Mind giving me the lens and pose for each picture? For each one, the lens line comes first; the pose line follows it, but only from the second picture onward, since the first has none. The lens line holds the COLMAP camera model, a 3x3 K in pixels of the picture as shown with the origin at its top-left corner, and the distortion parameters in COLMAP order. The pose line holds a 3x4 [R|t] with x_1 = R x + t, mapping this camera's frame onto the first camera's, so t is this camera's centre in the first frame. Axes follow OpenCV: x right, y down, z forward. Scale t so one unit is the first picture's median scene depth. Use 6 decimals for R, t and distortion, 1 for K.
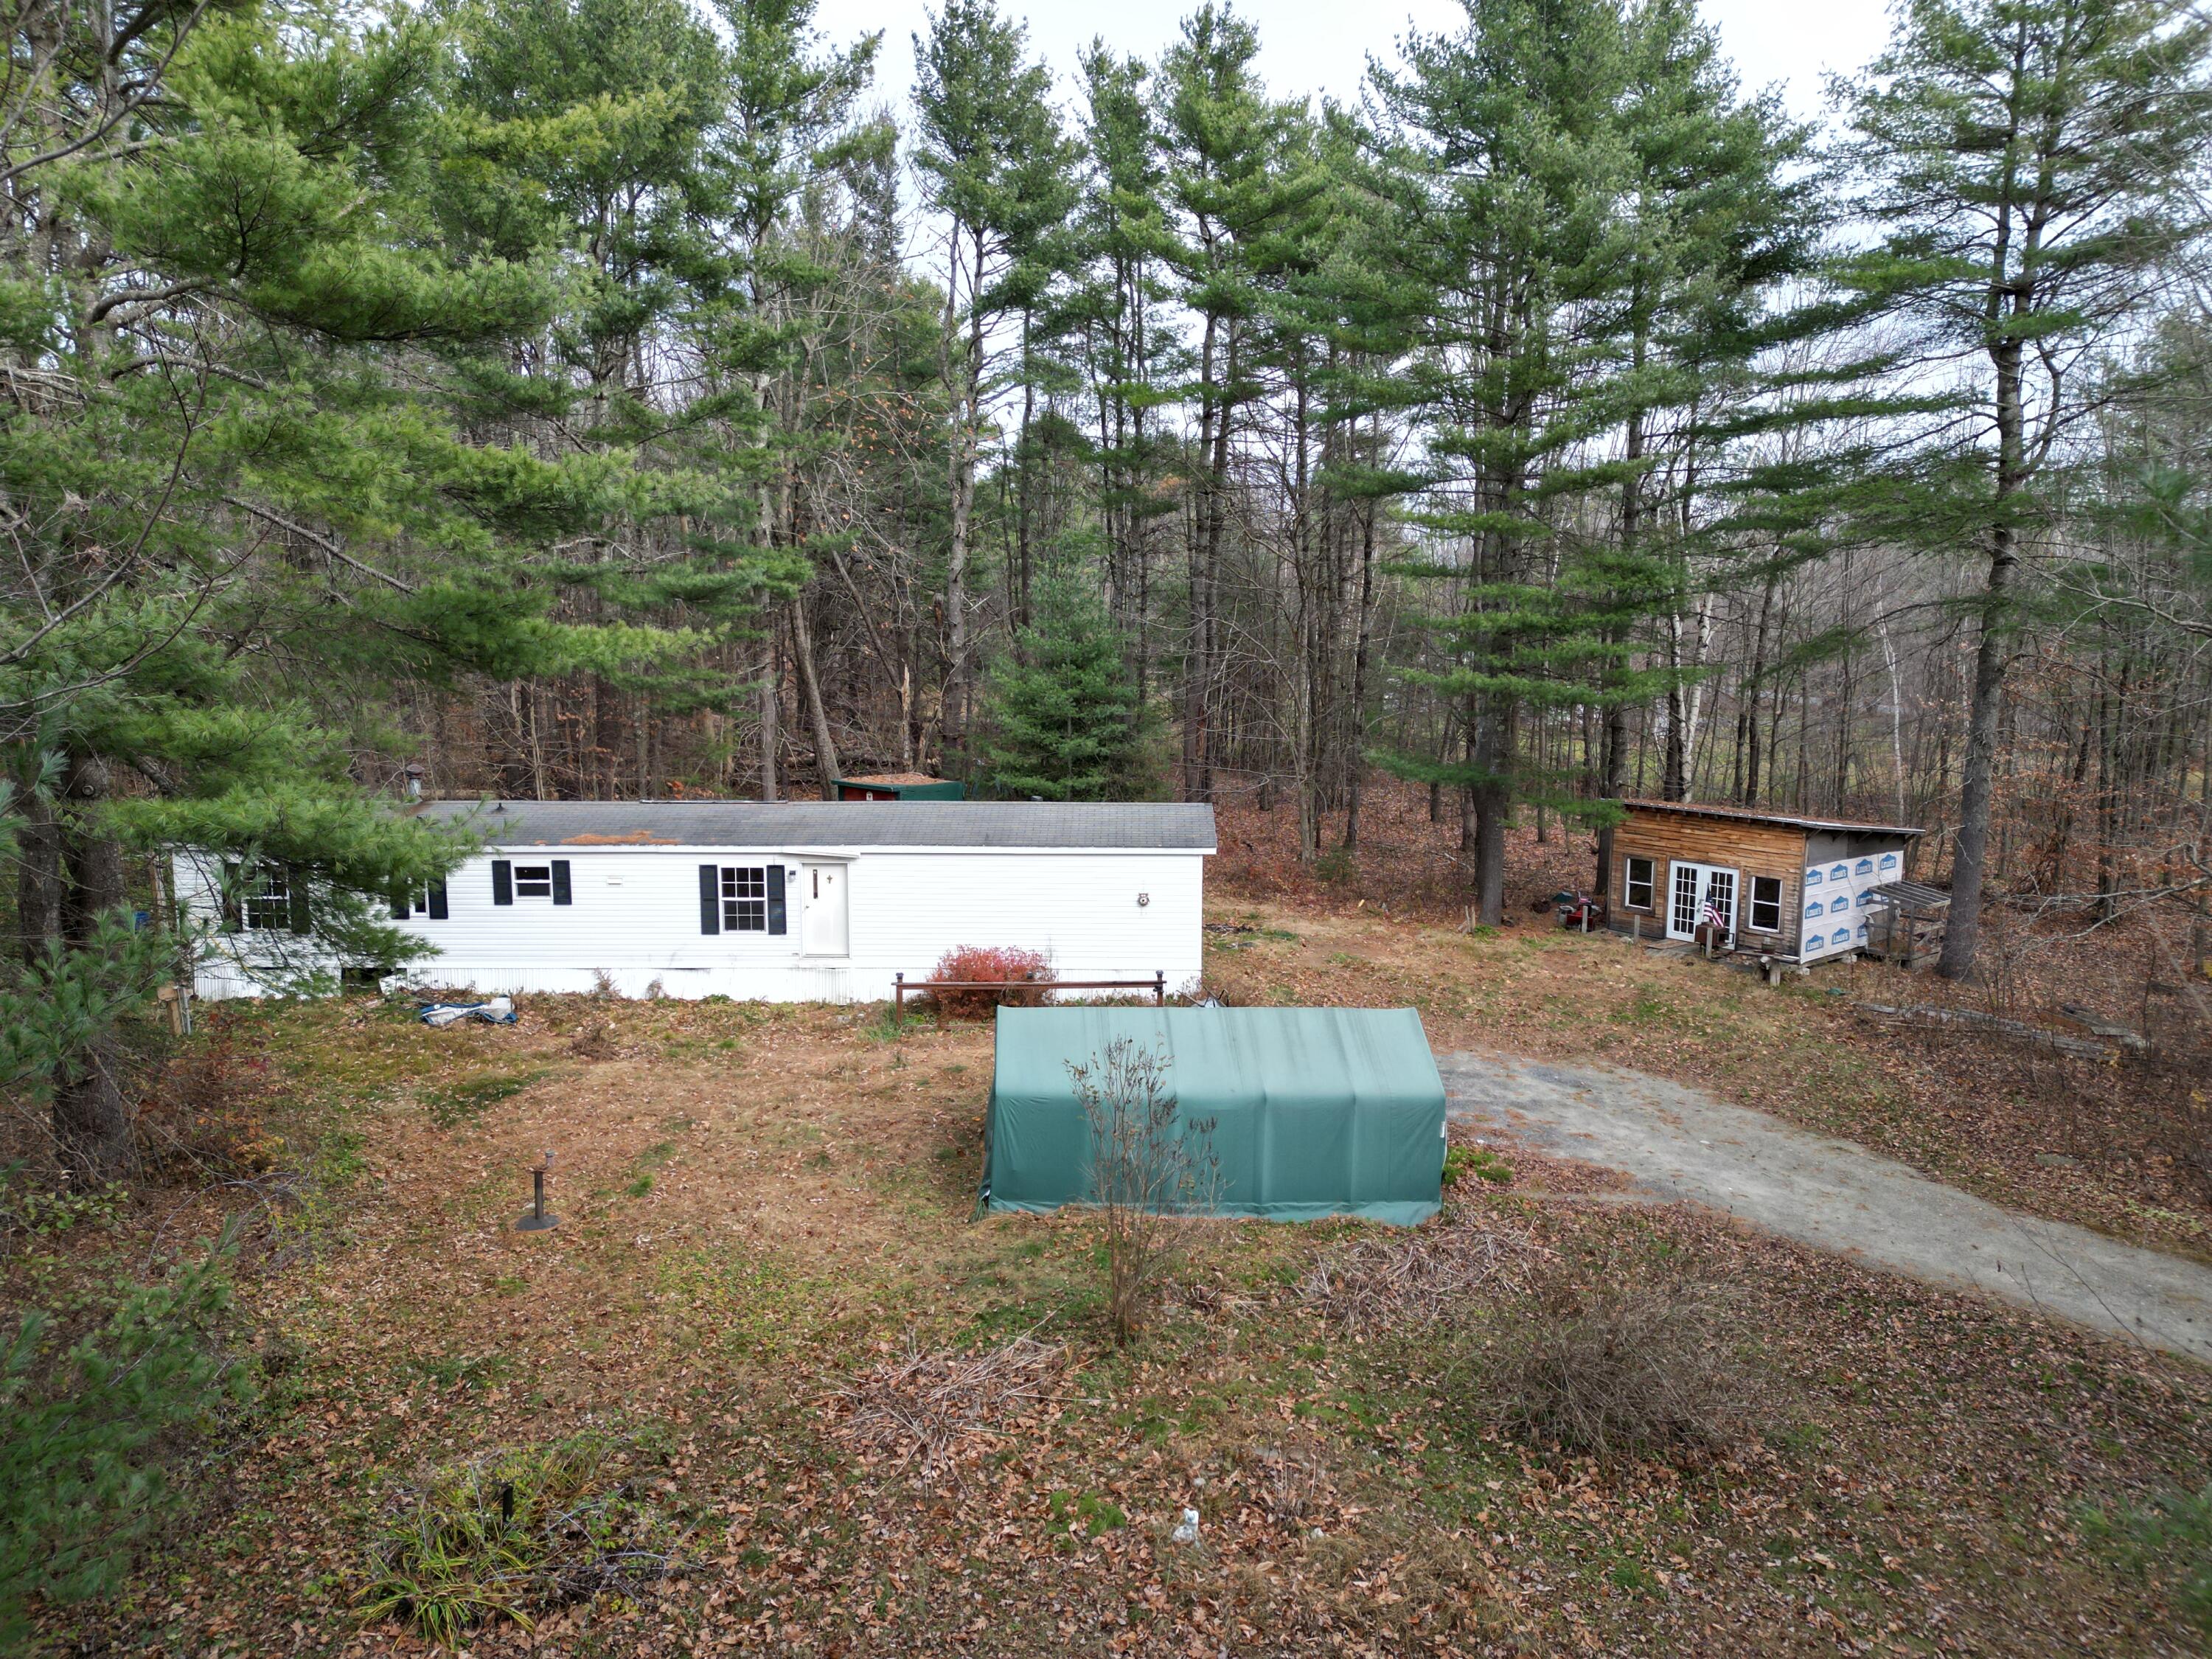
lens RADIAL K [[1539.6, 0, 1102.5], [0, 1539.6, 826.7], [0, 0, 1]] dist [0.040873, 0.001222]
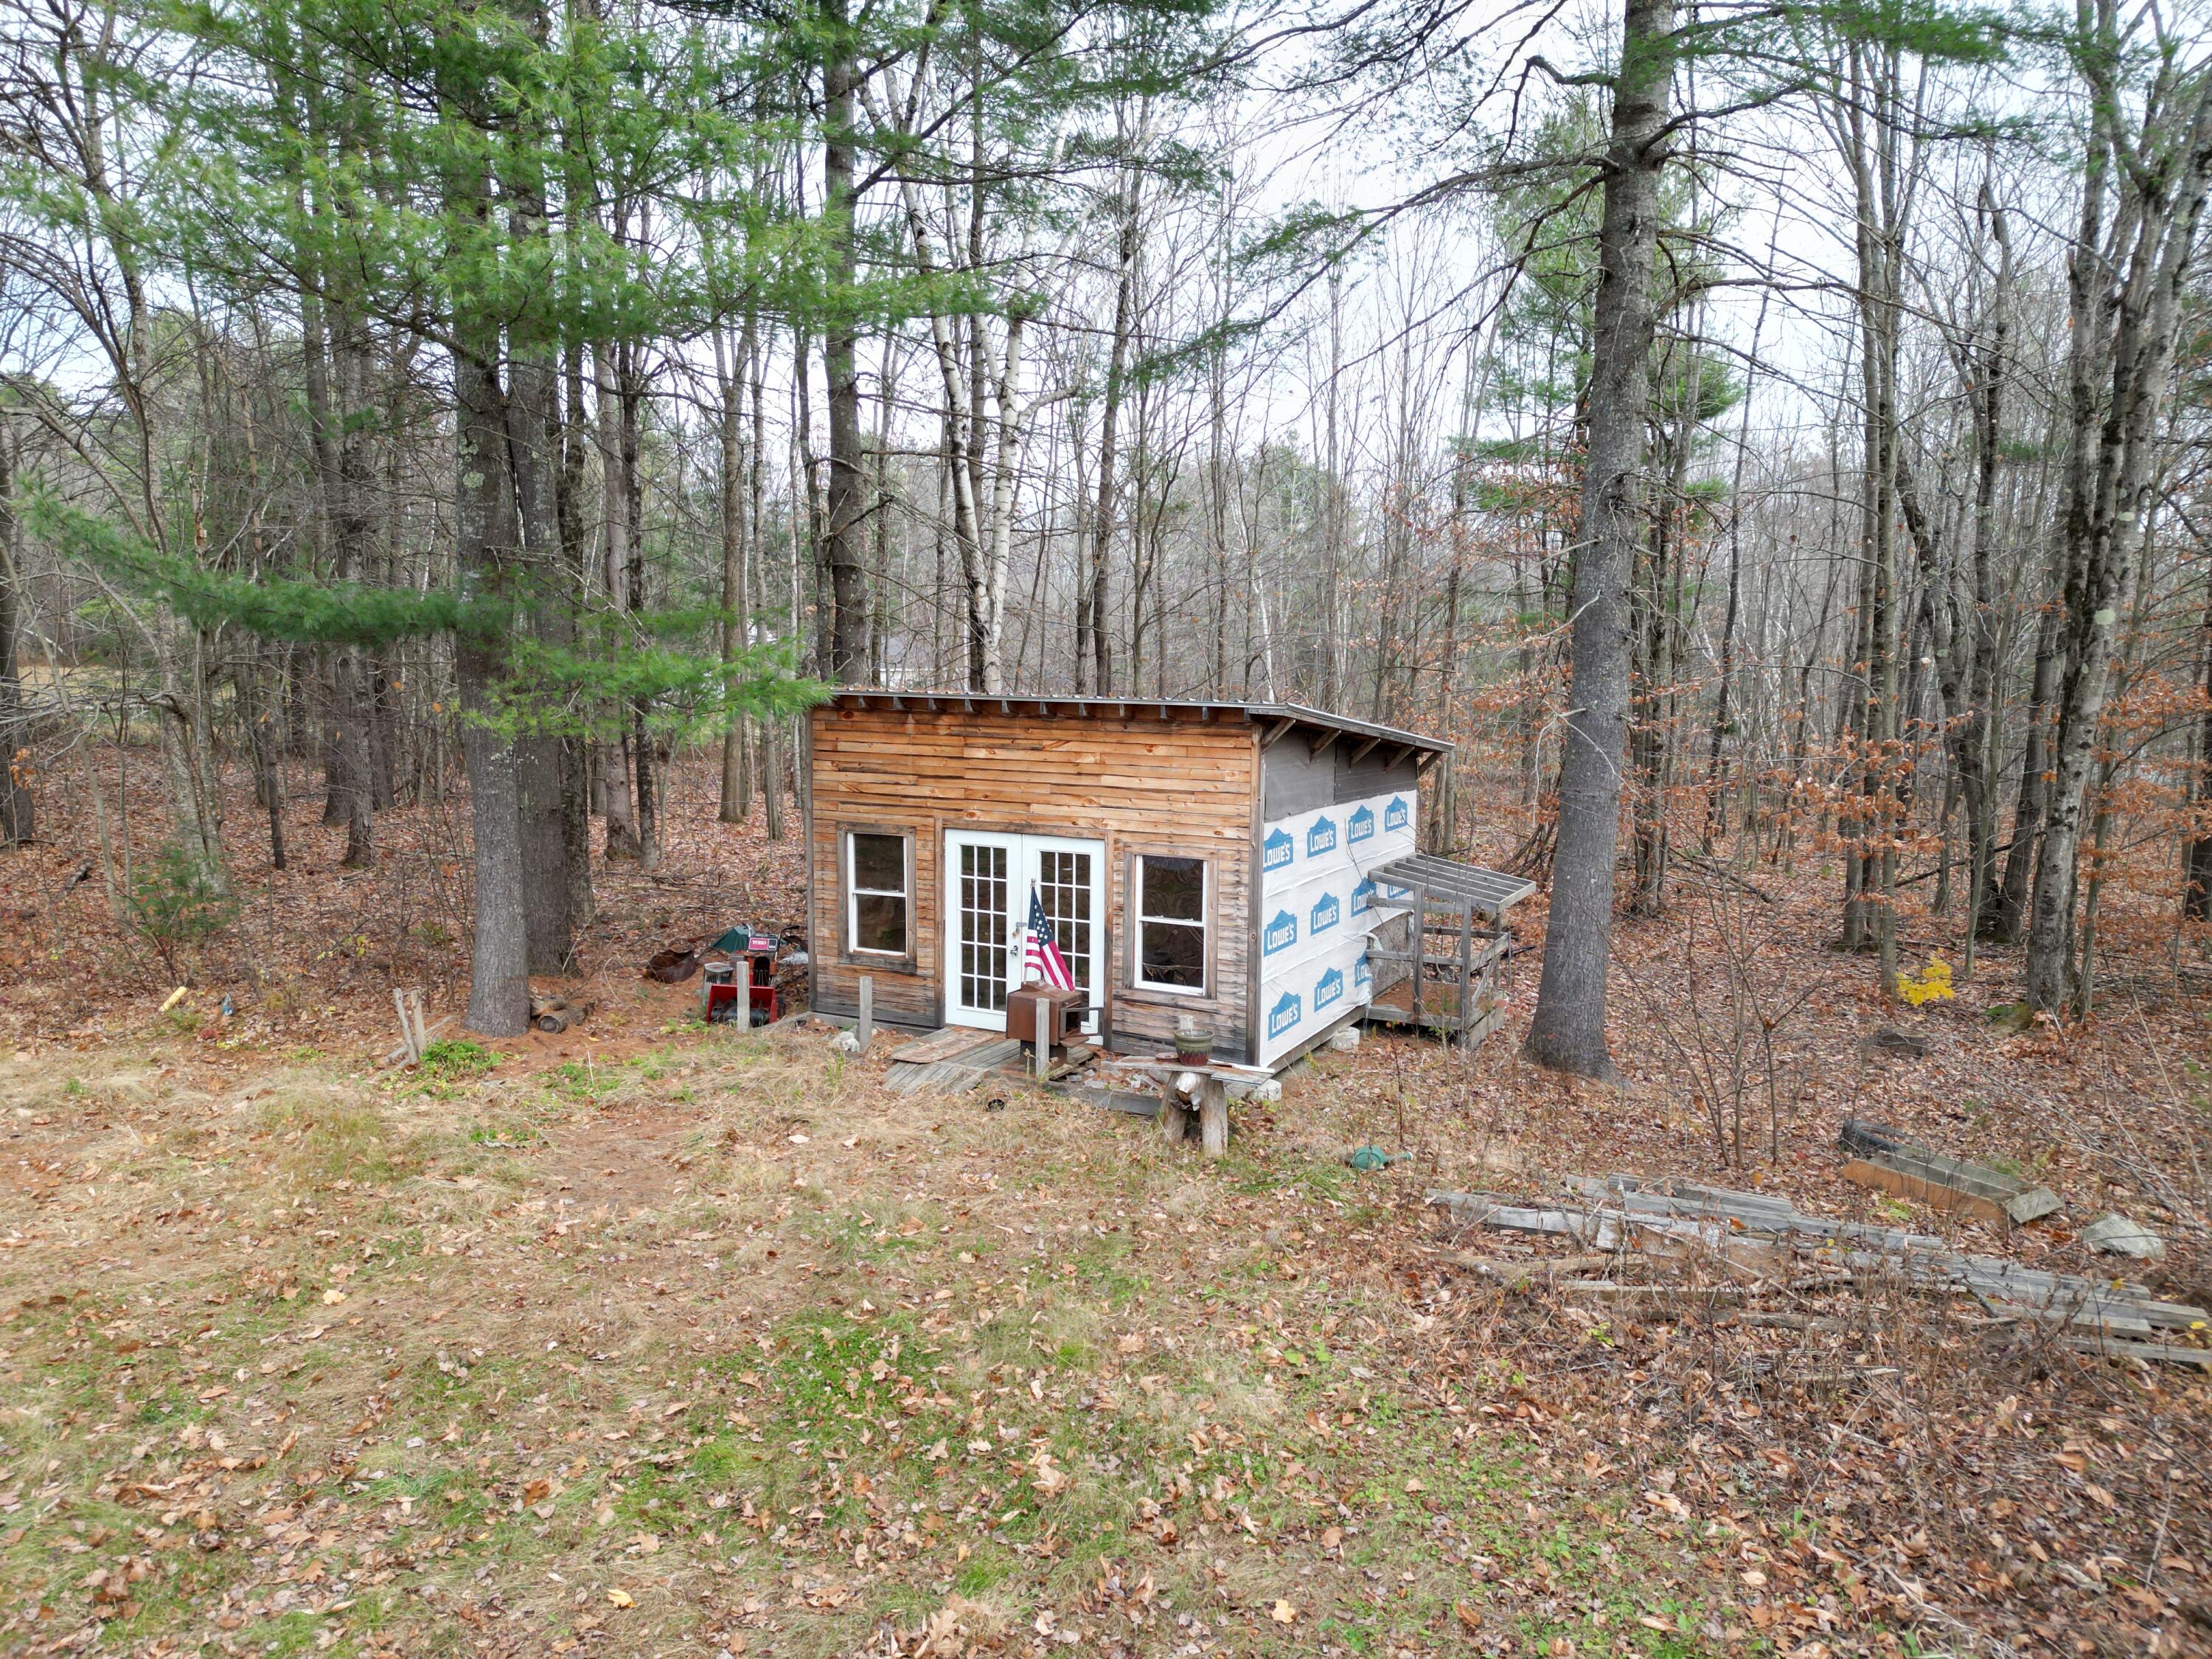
lens RADIAL K [[1539.6, 0, 1106.4], [0, 1539.6, 828.5], [0, 0, 1]] dist [0.040873, 0.001222]
pose [[0.916248, -0.042062, 0.398398, 0.252792], [0.051107, 0.998620, -0.012105, 0.028879], [-0.397339, 0.031452, 0.917133, 0.634149]]
